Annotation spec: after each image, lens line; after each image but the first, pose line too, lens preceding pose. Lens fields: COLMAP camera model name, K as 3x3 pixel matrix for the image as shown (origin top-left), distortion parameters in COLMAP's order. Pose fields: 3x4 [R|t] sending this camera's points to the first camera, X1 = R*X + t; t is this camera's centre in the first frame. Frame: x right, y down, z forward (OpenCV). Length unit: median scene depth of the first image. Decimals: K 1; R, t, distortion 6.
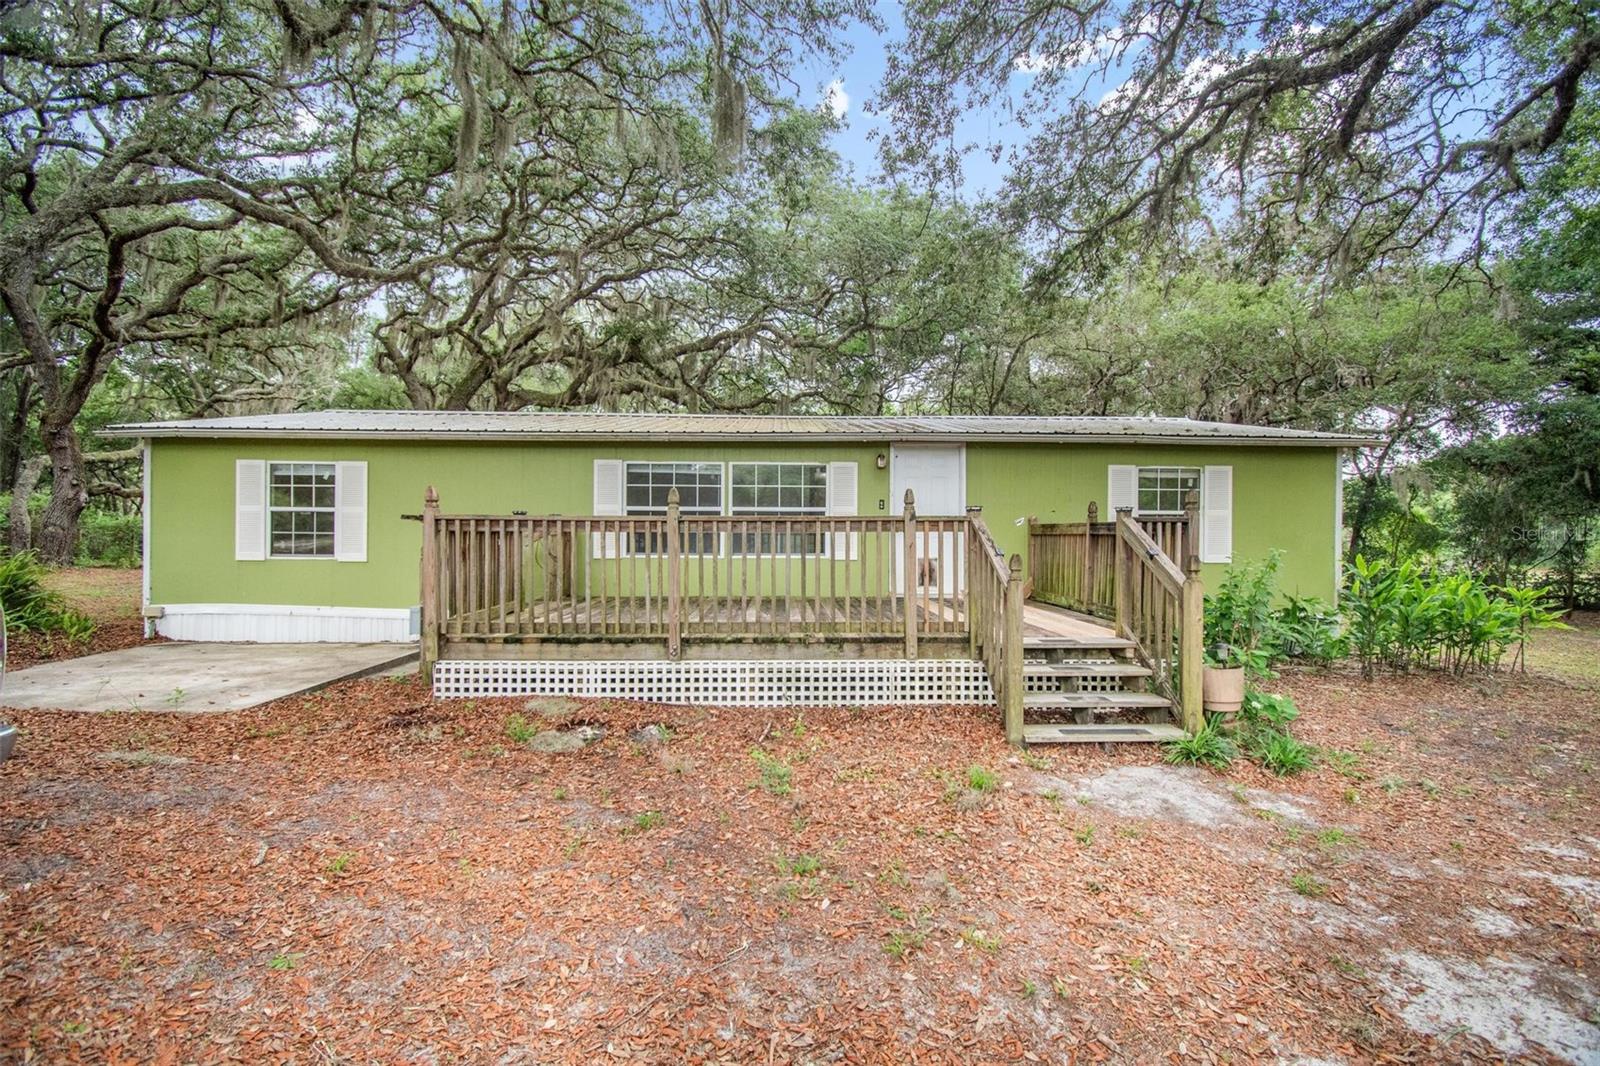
lens RADIAL K [[722.4, 0, 790.7], [0, 722.4, 540.2], [0, 0, 1]] dist [0.001747, -0.010405]
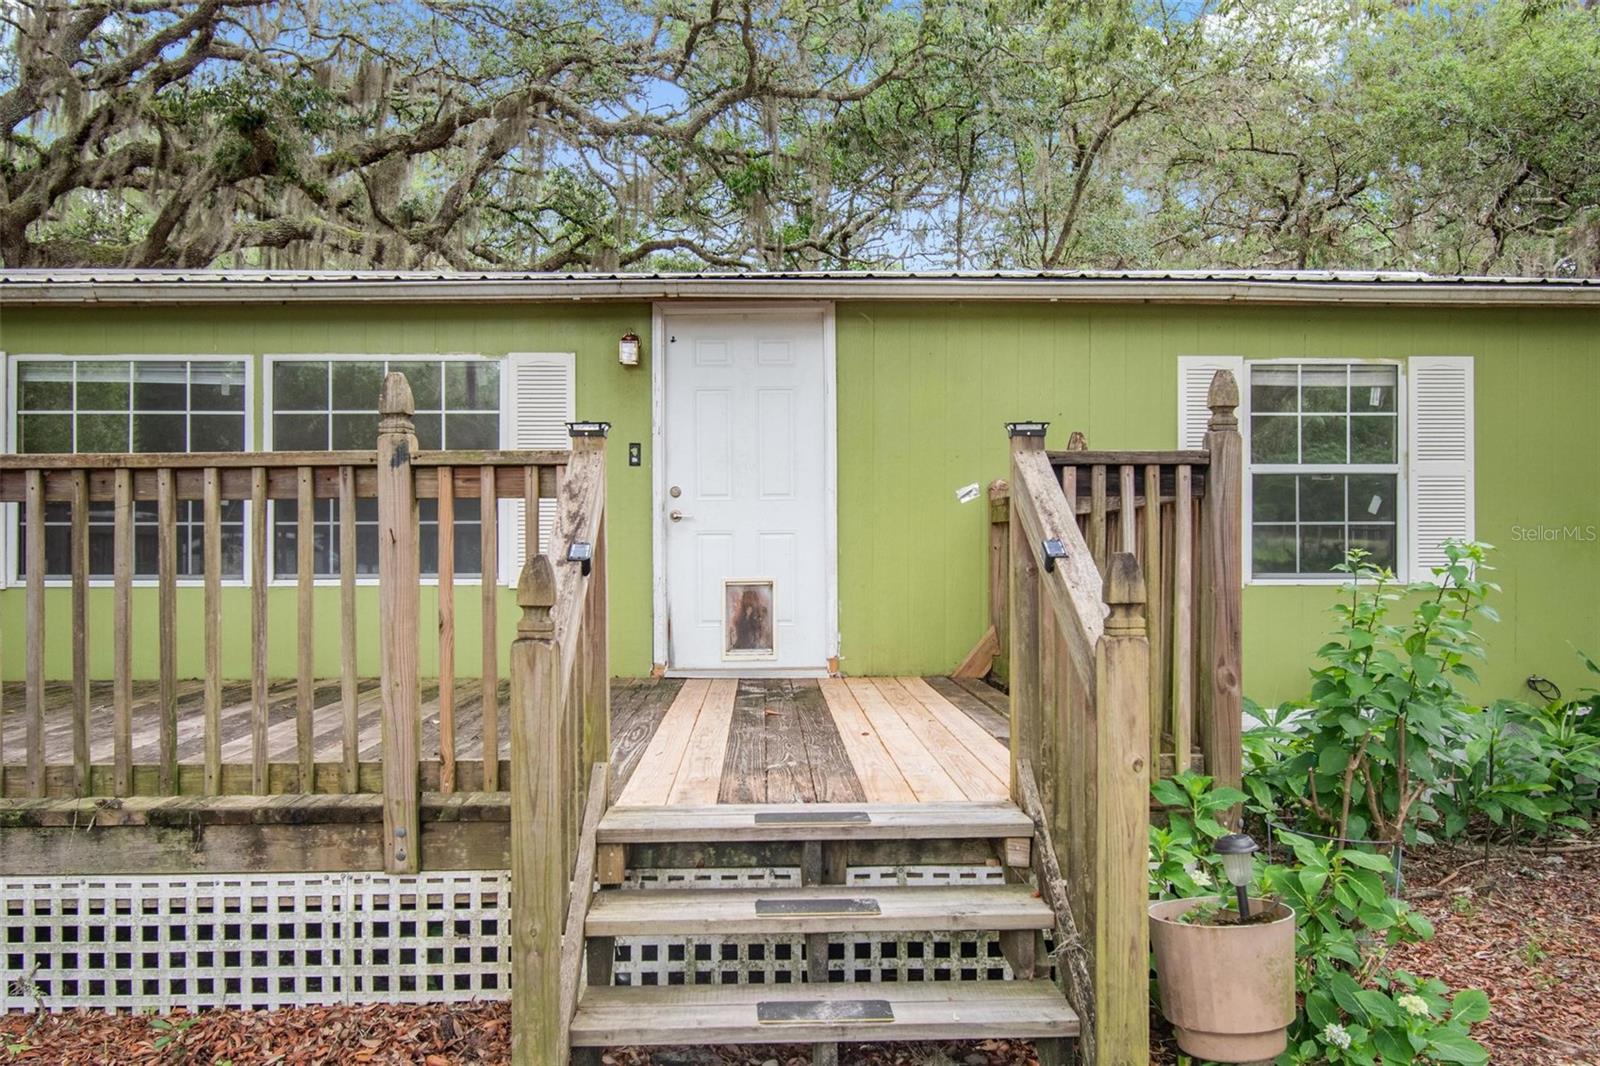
lens RADIAL K [[1351.0, 0, 797.2], [0, 1351.0, 533.6], [0, 0, 1]] dist [-0.003876, -0.017116]
pose [[0.999958, -0.008084, 0.004259, 0.351303], [0.008155, 0.999826, -0.016751, 0.016827], [-0.004123, 0.016785, 0.999851, 0.357179]]
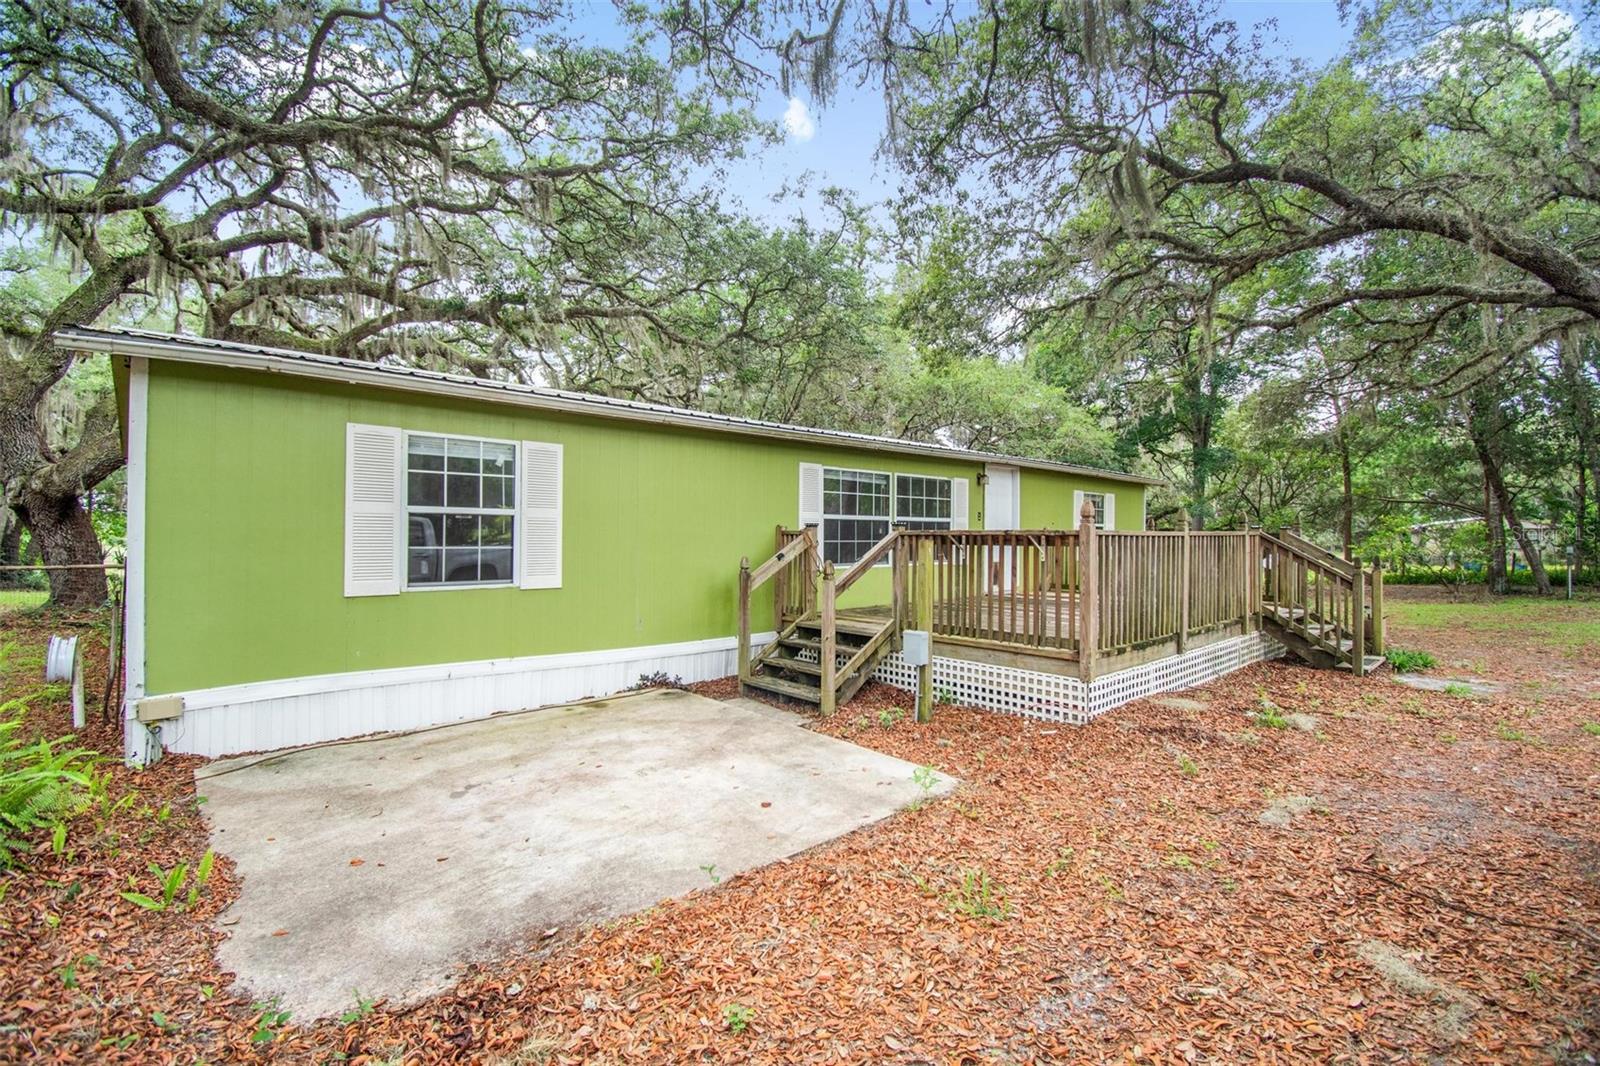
lens RADIAL K [[722.4, 0, 802.8], [0, 722.4, 526.6], [0, 0, 1]] dist [0.001747, -0.010405]
pose [[0.750983, 0.005584, 0.660298, -1.386211], [0.001141, 0.999952, -0.009755, -0.035379], [-0.660321, 0.008079, 0.750940, 0.511369]]
